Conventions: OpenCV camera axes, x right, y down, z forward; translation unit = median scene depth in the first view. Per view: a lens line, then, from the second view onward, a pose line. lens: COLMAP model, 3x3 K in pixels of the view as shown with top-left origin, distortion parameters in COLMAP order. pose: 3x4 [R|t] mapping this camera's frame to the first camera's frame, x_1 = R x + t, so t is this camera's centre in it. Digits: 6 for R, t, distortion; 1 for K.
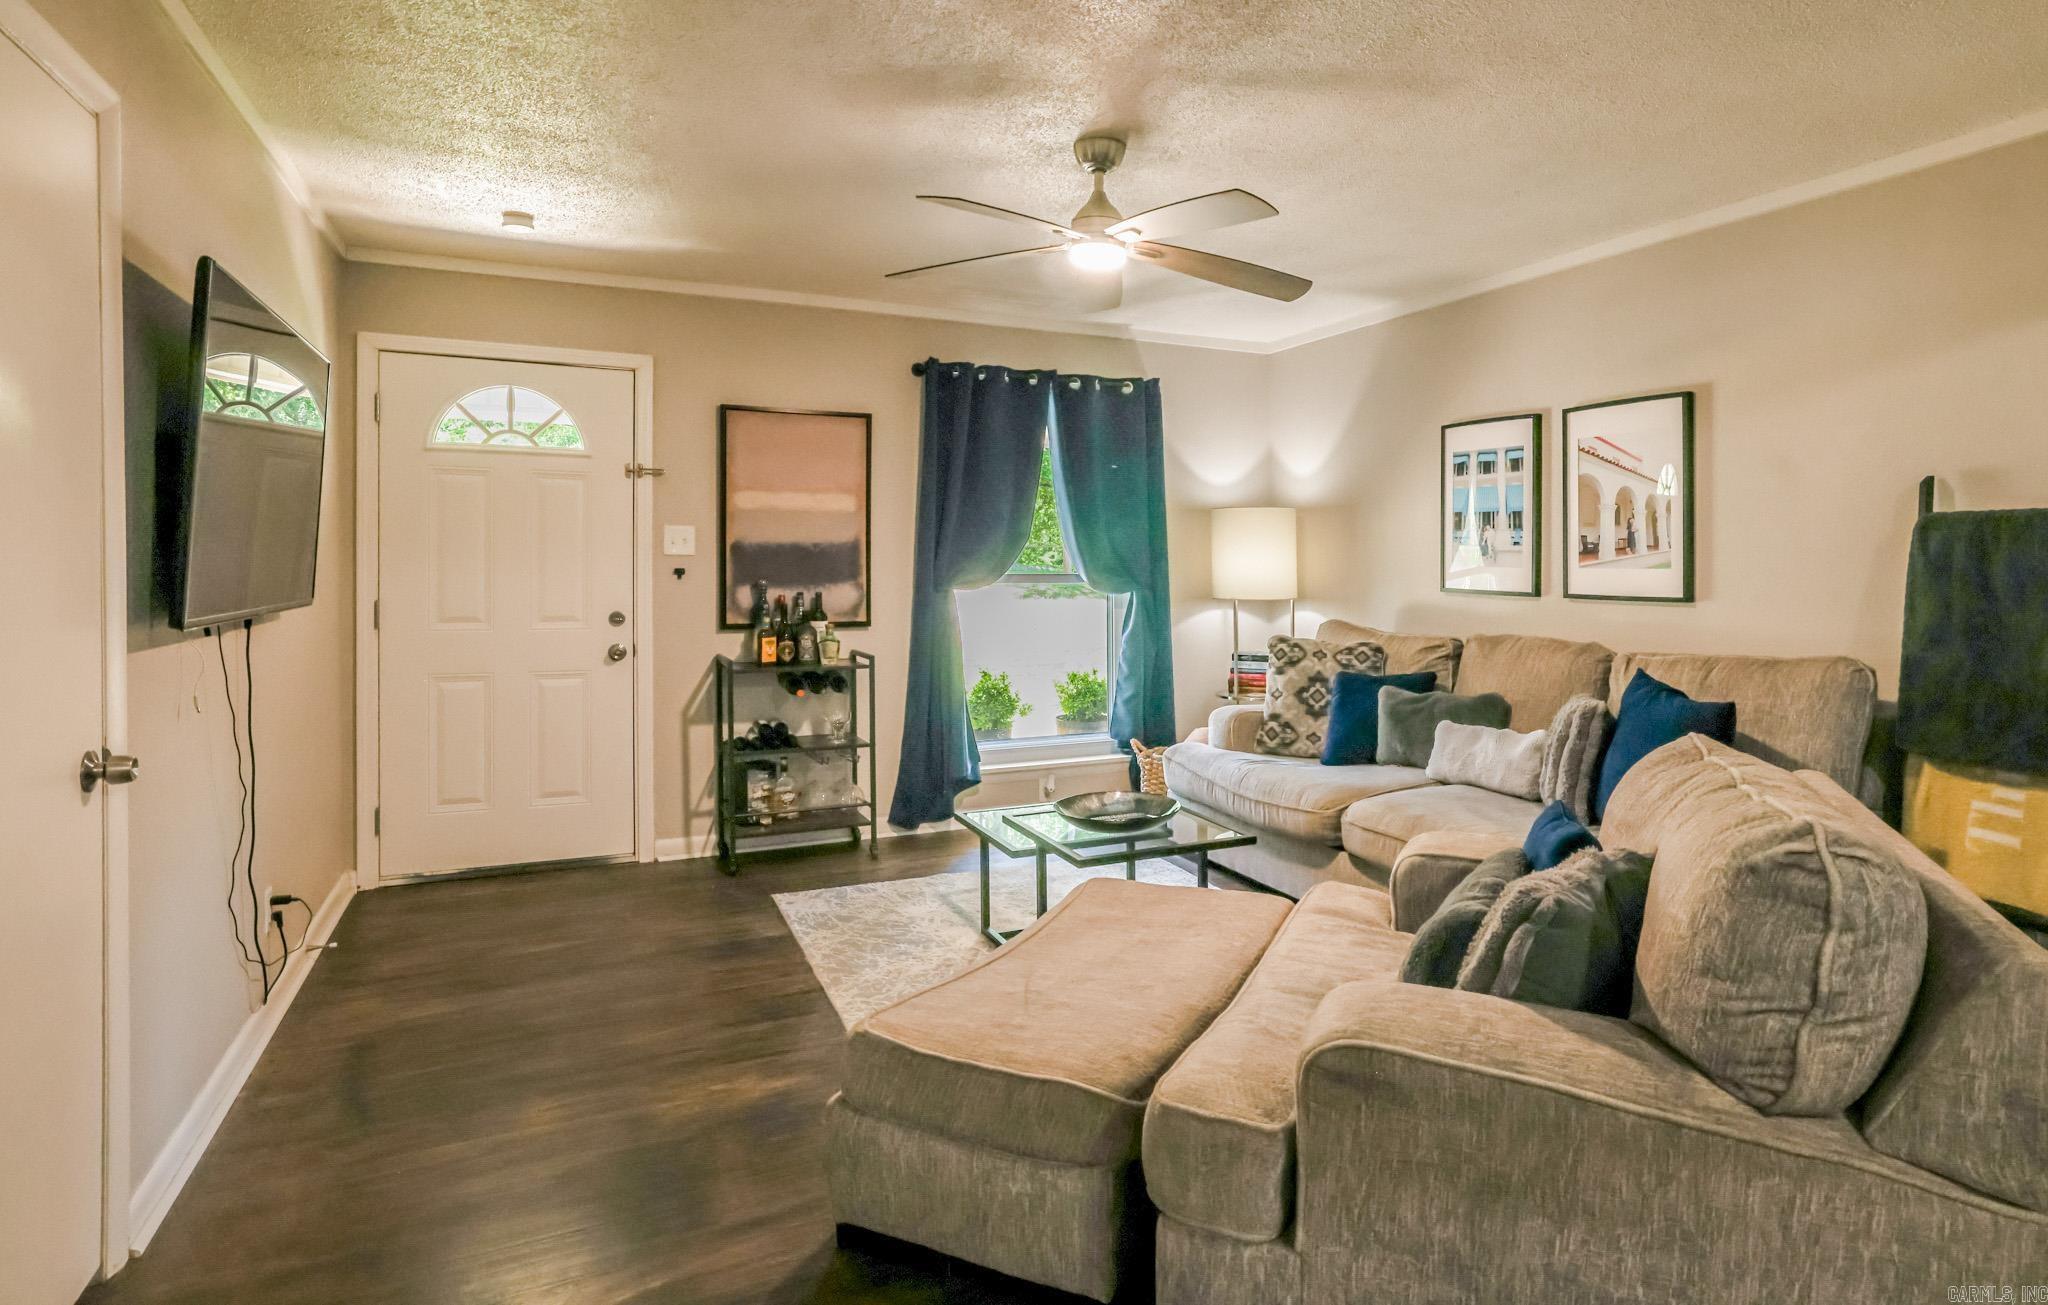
lens RADIAL K [[1096.9, 0, 1102.8], [0, 1096.9, 564.3], [0, 0, 1]] dist [-0.034138, 0.003542]
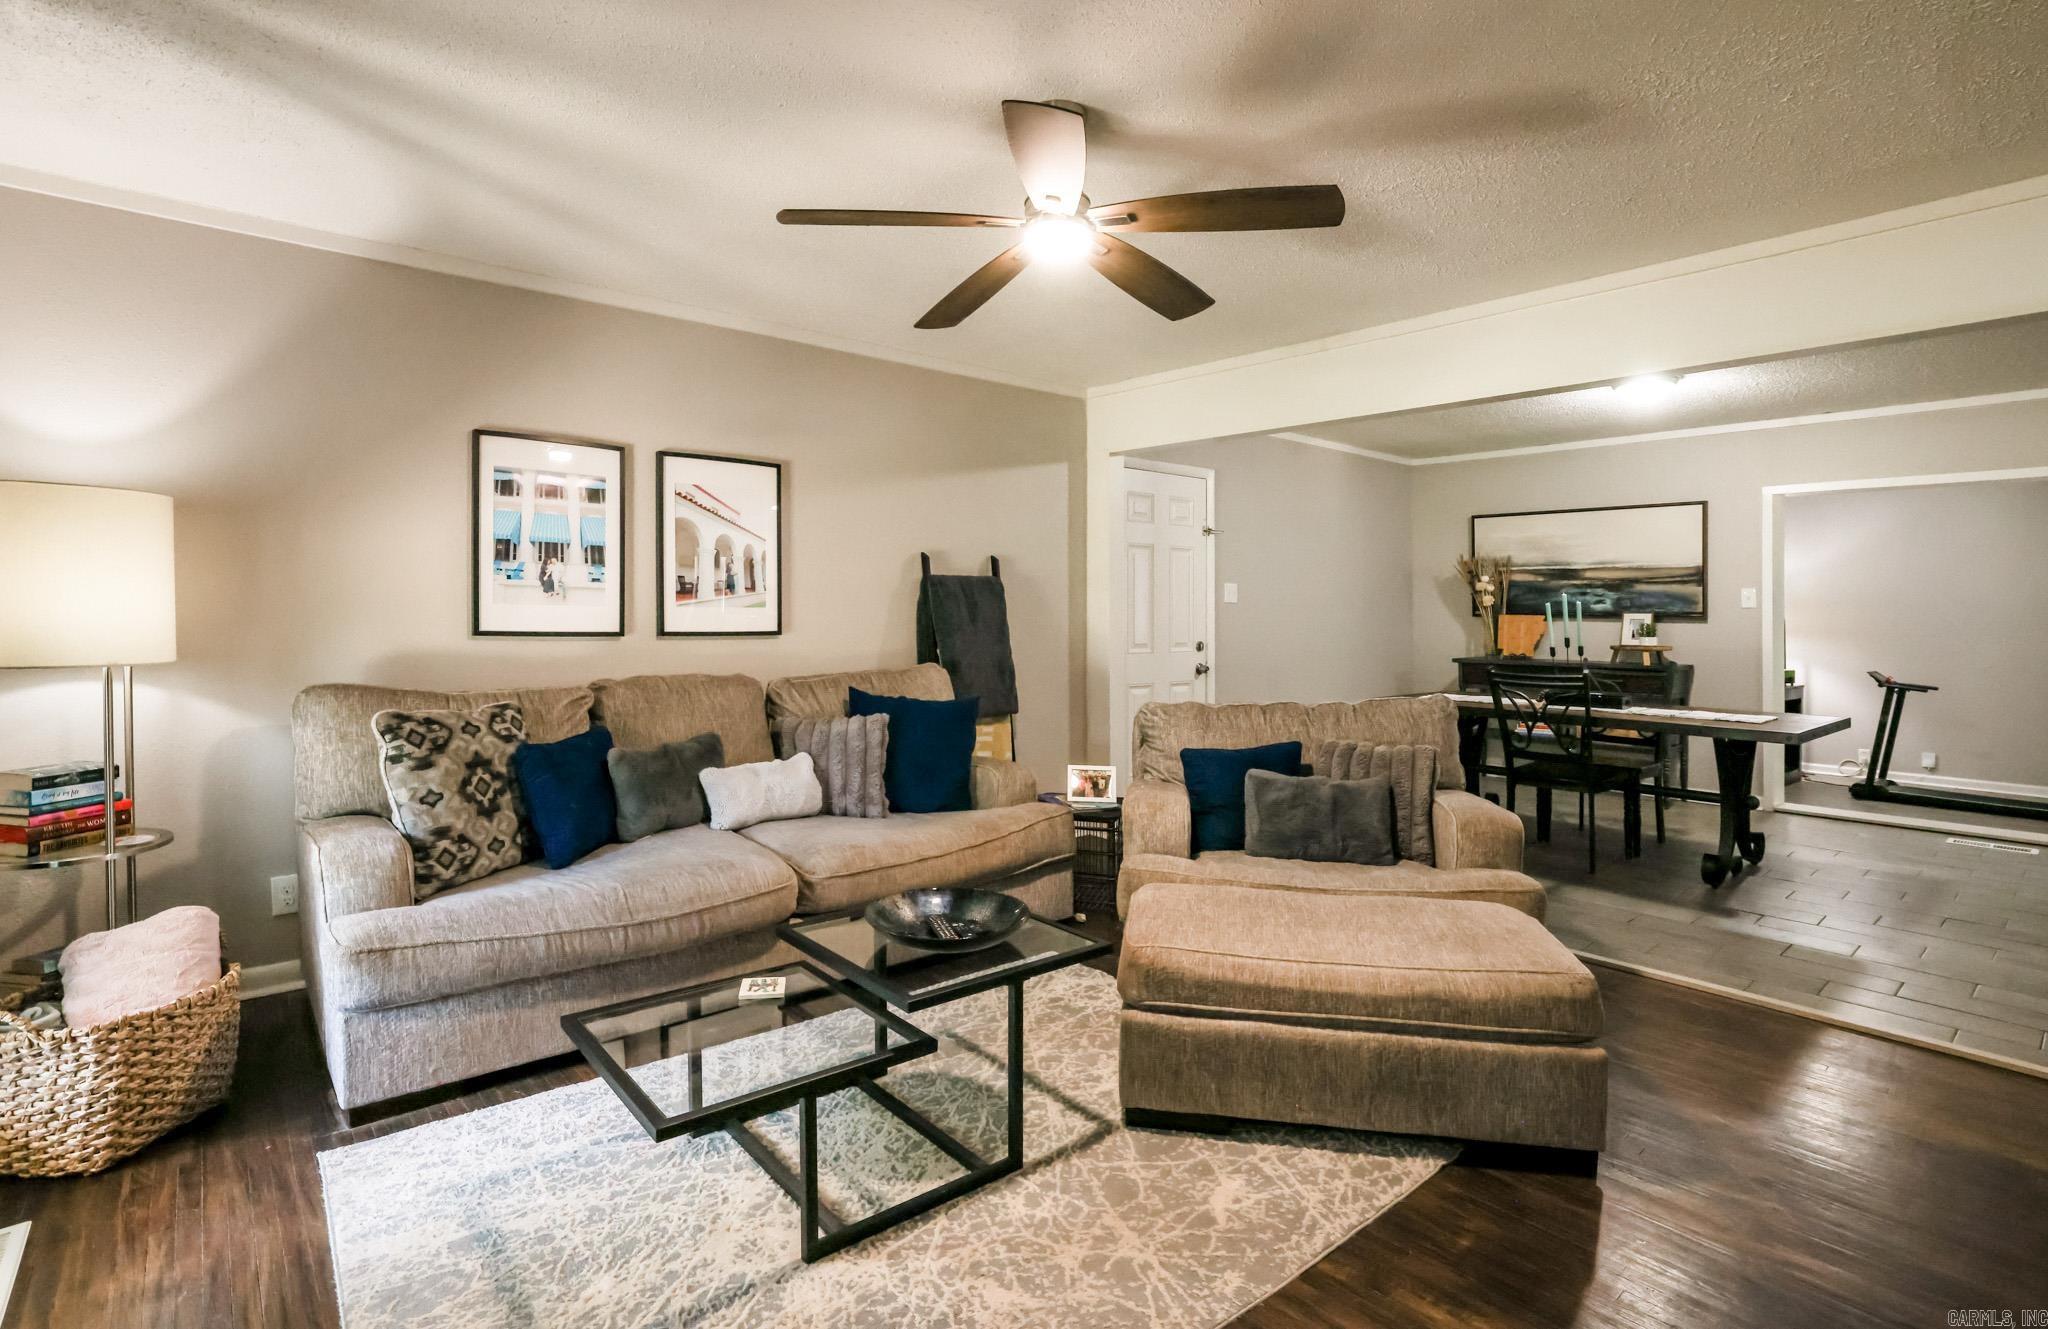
lens RADIAL K [[1000.6, 0, 989.8], [0, 1000.6, 591.3], [0, 0, 1]] dist [-0.027869, 0.006986]
pose [[-0.227120, 0.013441, 0.973774, -0.499968], [-0.007974, 0.999846, -0.015661, 0.001005], [-0.973834, -0.011322, -0.226978, 0.818157]]
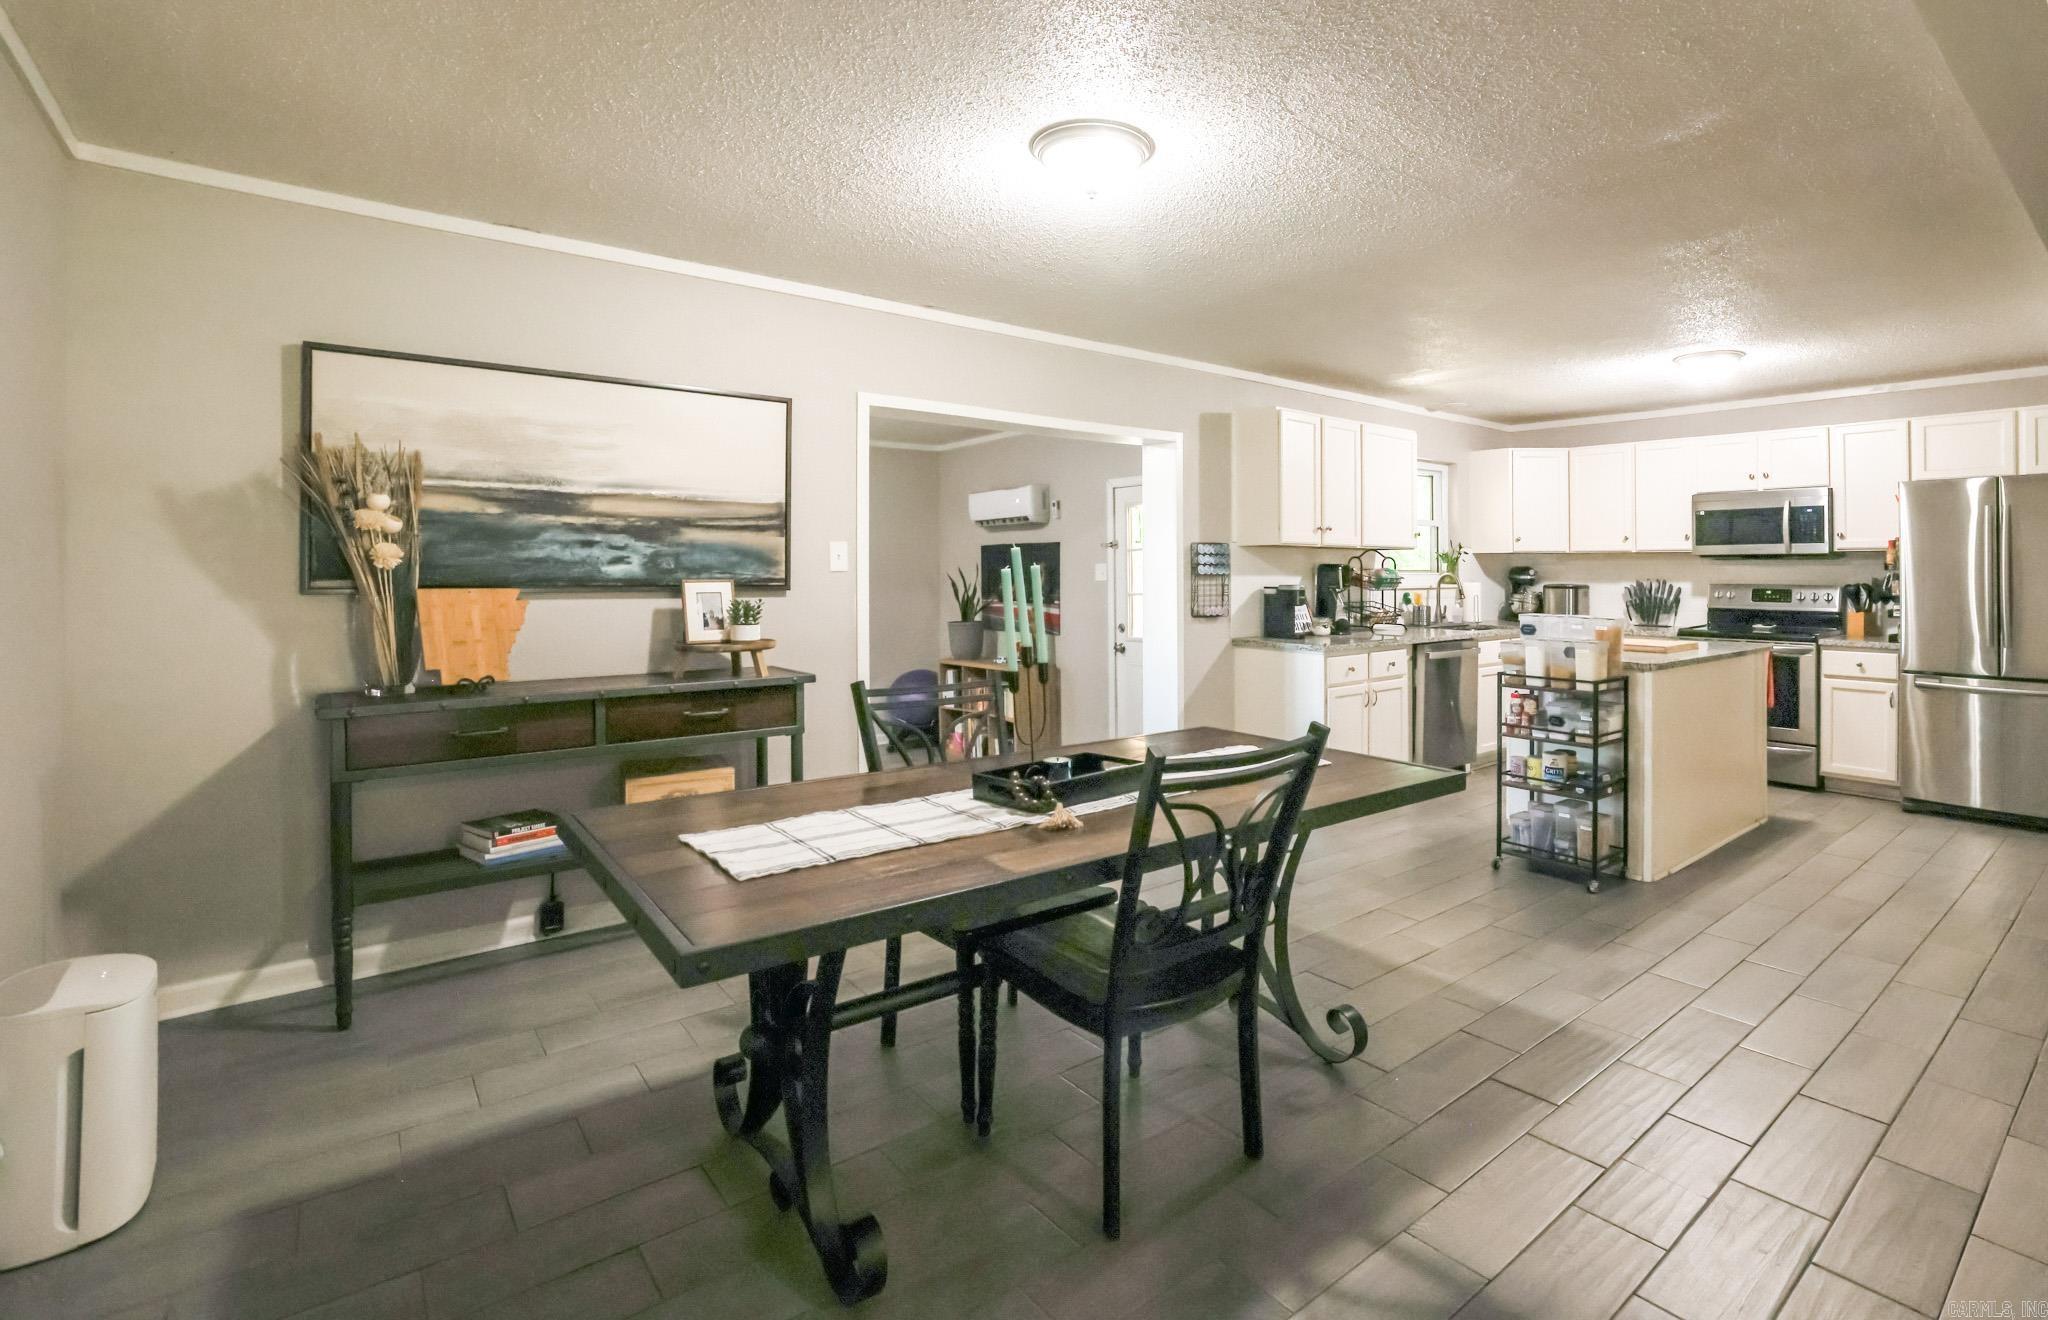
lens RADIAL K [[962.4, 0, 1113.5], [0, 962.4, 573.3], [0, 0, 1]] dist [-0.030903, 0.006398]
pose [[-0.974463, -0.003211, -0.224527, 0.493867], [-0.003370, 0.999994, 0.000328, -0.004859], [0.224525, 0.001077, -0.974468, 0.411954]]
